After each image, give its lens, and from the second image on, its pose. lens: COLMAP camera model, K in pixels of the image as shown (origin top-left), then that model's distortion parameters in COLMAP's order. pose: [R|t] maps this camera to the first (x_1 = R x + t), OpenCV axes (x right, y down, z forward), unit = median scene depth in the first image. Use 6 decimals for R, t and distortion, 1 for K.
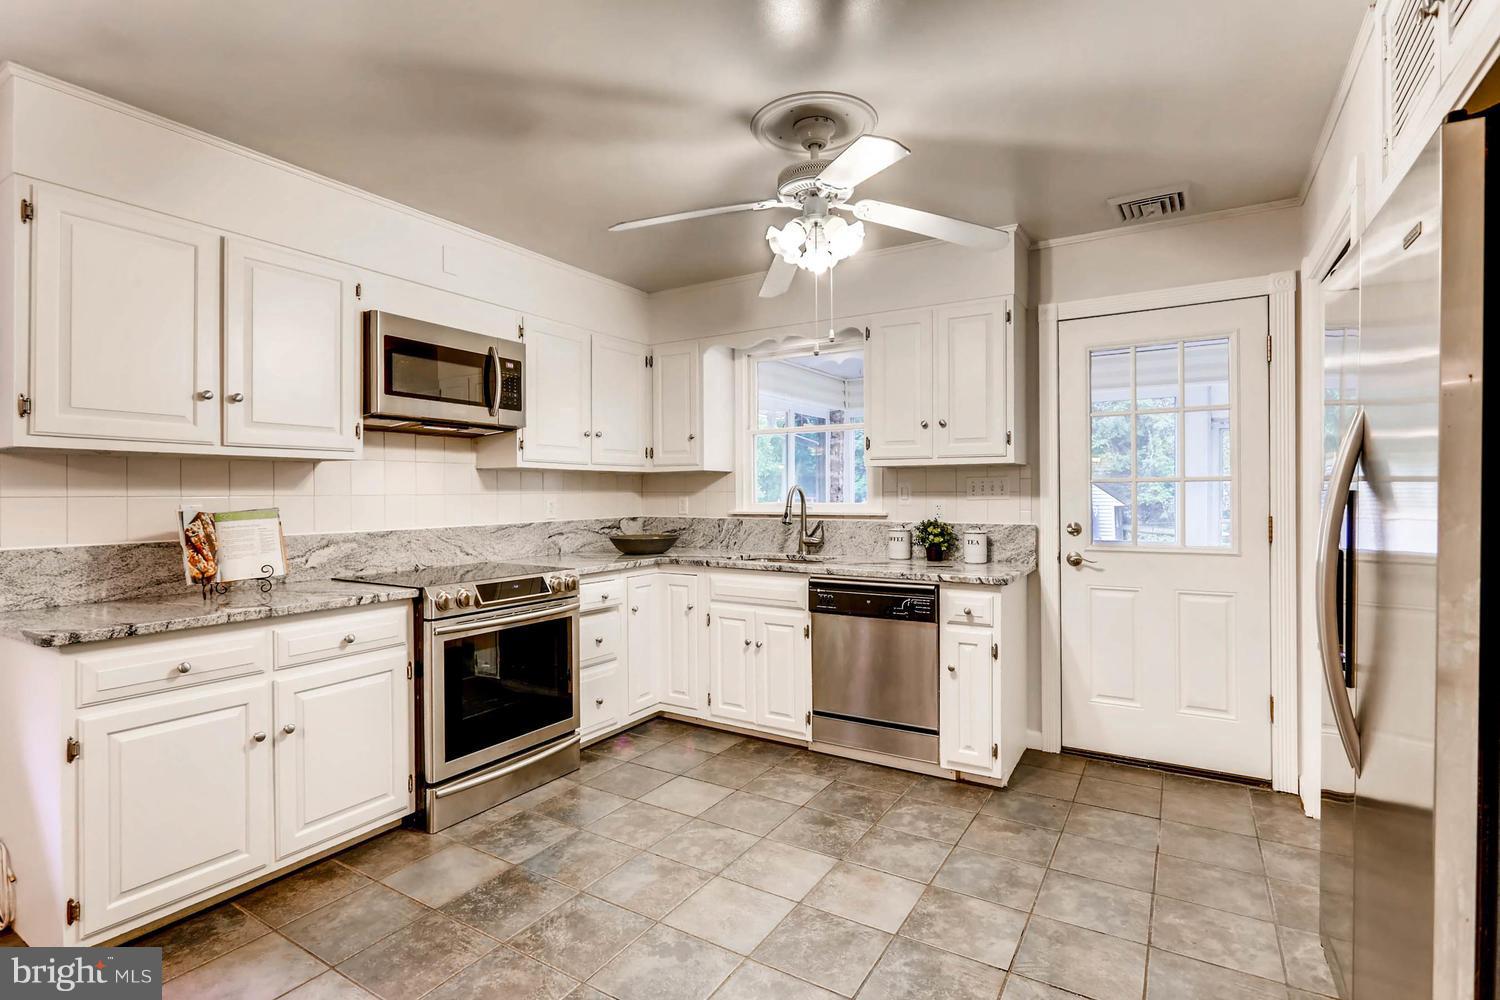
lens RADIAL K [[729.3, 0, 739.6], [0, 729.3, 496.8], [0, 0, 1]] dist [-0.001039, 0.000134]
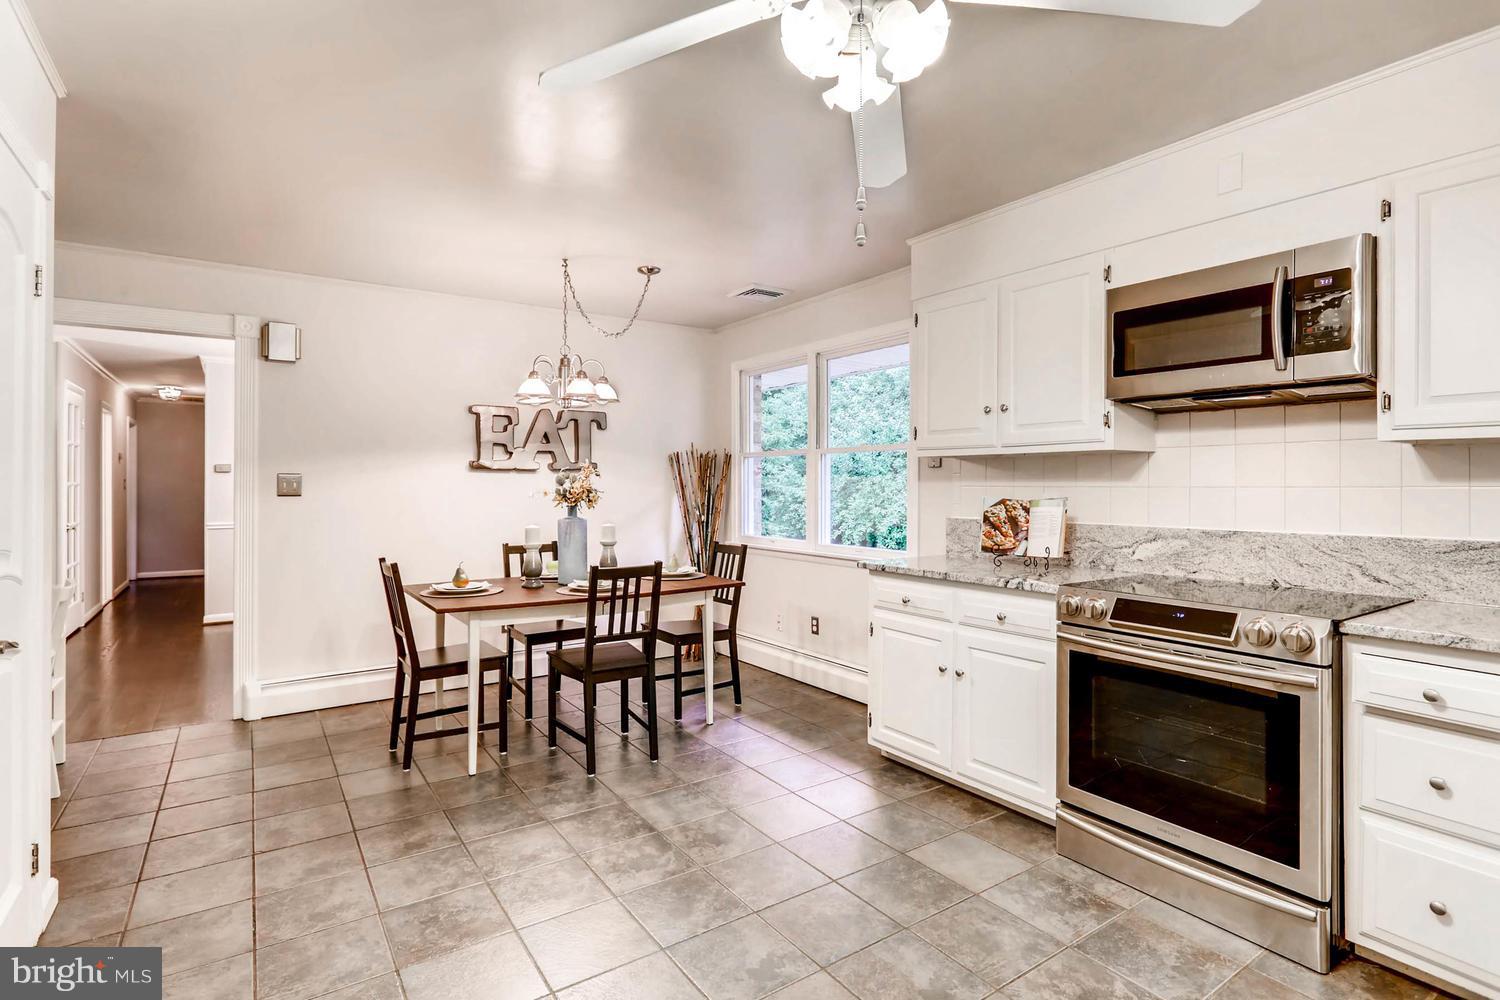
lens RADIAL K [[729.3, 0, 739.3], [0, 729.3, 487.6], [0, 0, 1]] dist [-0.001039, 0.000134]
pose [[-0.406648, 0.006861, -0.913559, 0.590512], [-0.003796, 0.999950, 0.009200, -0.008382], [0.913577, 0.007209, -0.406602, 1.012443]]
